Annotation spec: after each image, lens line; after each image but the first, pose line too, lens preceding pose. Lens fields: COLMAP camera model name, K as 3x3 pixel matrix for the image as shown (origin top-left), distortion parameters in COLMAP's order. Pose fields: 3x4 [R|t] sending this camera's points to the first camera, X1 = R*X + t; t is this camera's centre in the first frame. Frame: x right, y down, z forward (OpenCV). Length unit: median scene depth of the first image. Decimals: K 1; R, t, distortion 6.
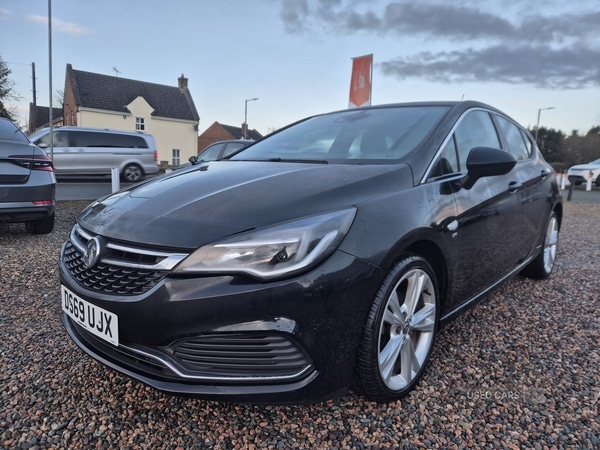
lens RADIAL K [[403.5, 0, 302.4], [0, 403.5, 222.5], [0, 0, 1]] dist [0.064298, -0.054259]
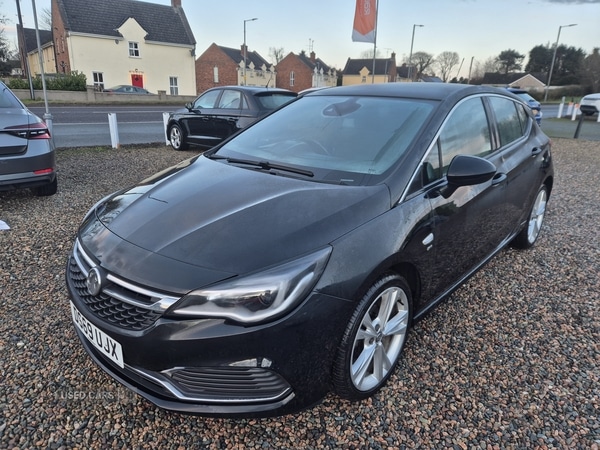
lens RADIAL K [[403.5, 0, 301.3], [0, 403.5, 219.9], [0, 0, 1]] dist [0.064298, -0.054259]
pose [[0.999881, -0.003095, -0.015145, 0.055604], [0.005821, 0.983021, 0.183403, -0.251319], [0.014320, -0.183469, 0.982921, -0.042963]]
